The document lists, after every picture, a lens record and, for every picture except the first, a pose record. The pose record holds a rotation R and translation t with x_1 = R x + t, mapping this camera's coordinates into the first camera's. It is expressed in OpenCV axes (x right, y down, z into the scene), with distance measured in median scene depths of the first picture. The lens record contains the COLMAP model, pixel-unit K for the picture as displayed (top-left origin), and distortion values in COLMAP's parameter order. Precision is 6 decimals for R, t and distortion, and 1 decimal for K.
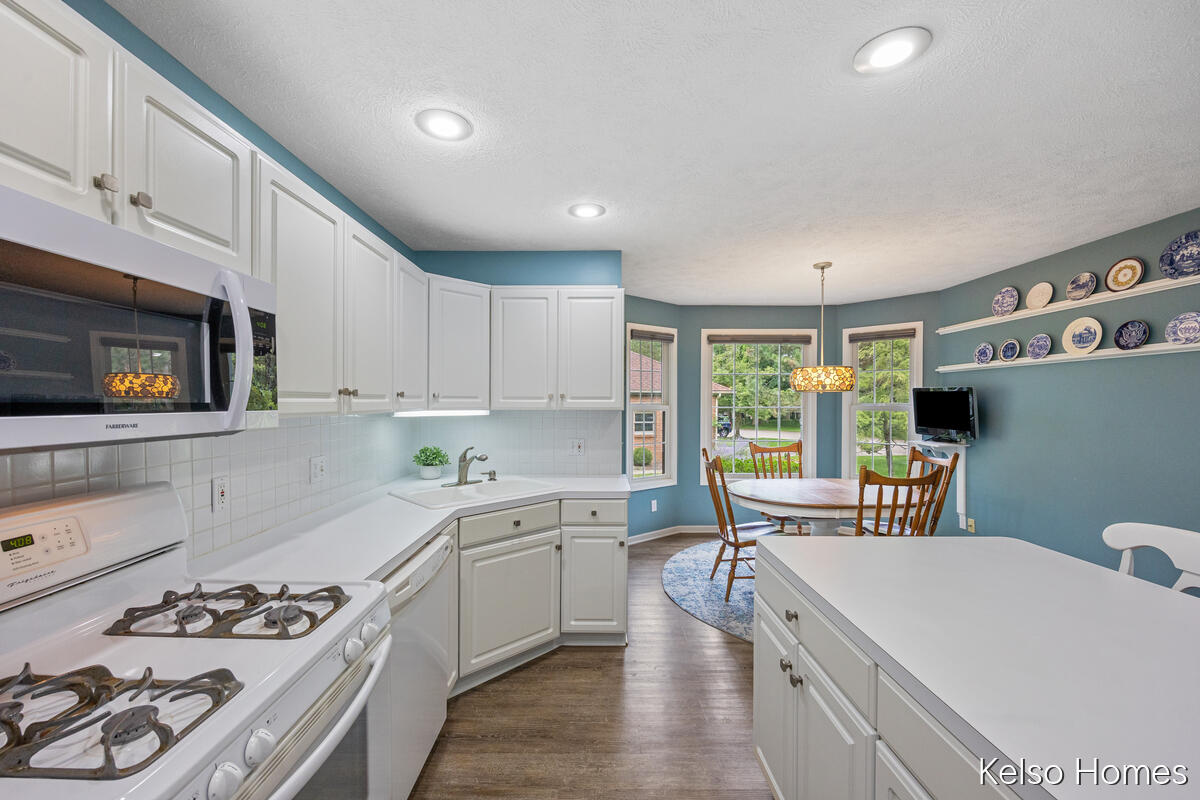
lens RADIAL K [[481.4, 0, 599.4], [0, 481.4, 404.0], [0, 0, 1]] dist [0.000014, -0.000098]
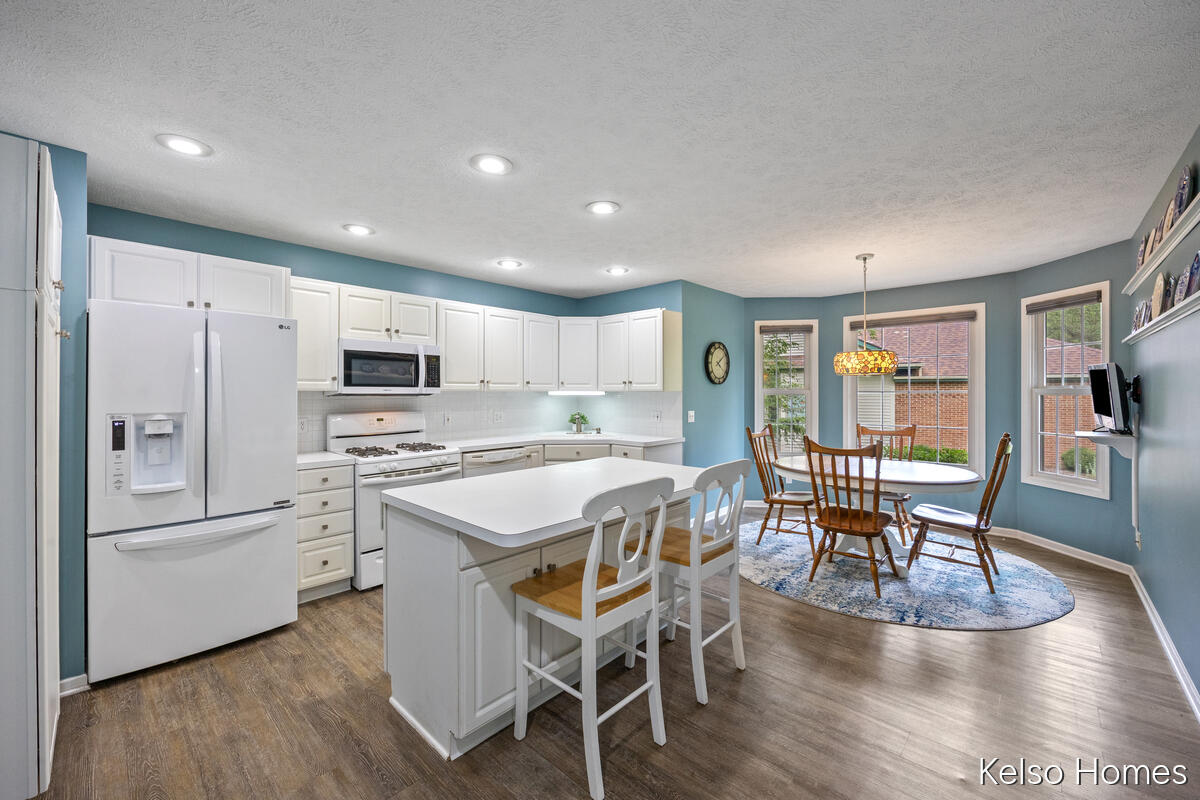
lens RADIAL K [[475.9, 0, 597.2], [0, 475.9, 389.6], [0, 0, 1]] dist [0.000103, -0.000045]
pose [[0.722828, -0.005825, -0.691003, 0.994828], [-0.001597, 0.999948, -0.010099, 0.025359], [0.691026, 0.008404, 0.722781, -0.219600]]
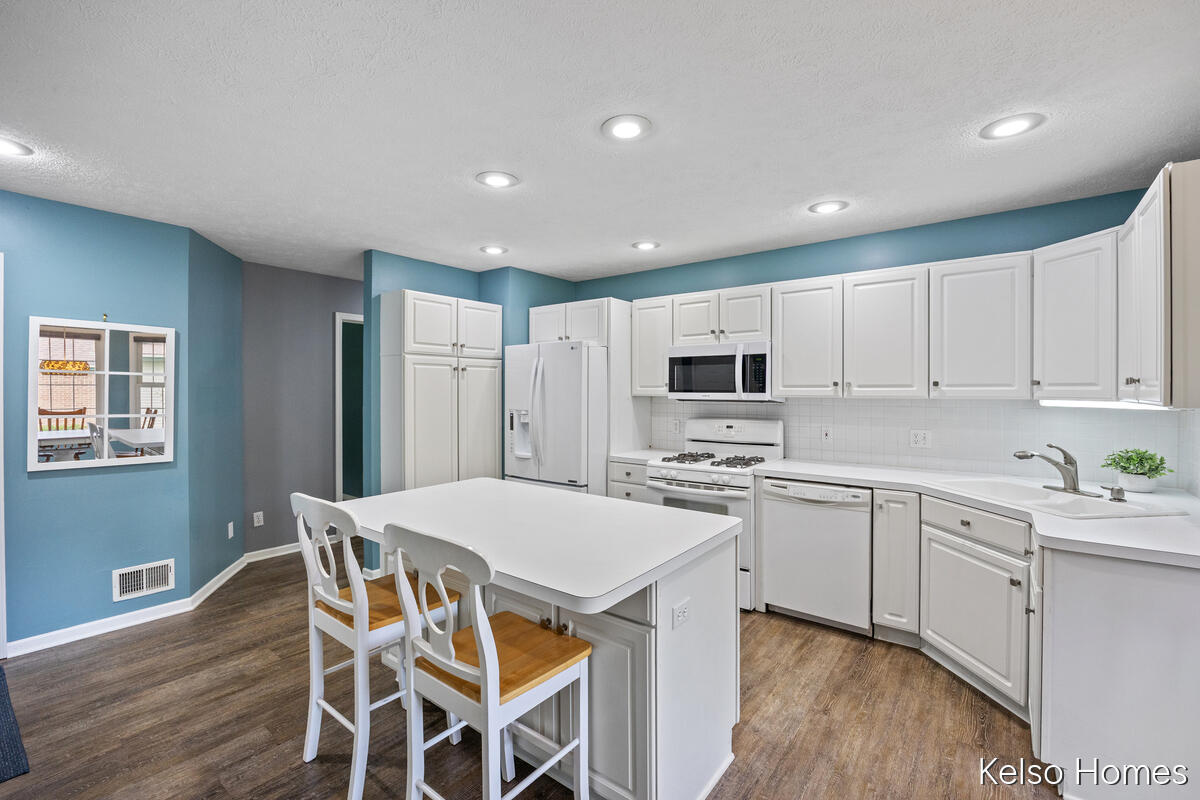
lens RADIAL K [[519.2, 0, 600.1], [0, 519.2, 393.1], [0, 0, 1]] dist [-0.000453, -0.000061]
pose [[-0.617529, 0.004561, -0.786535, 0.910132], [-0.004823, 0.999942, 0.009585, -0.004105], [0.786533, 0.009713, -0.617472, 0.939481]]
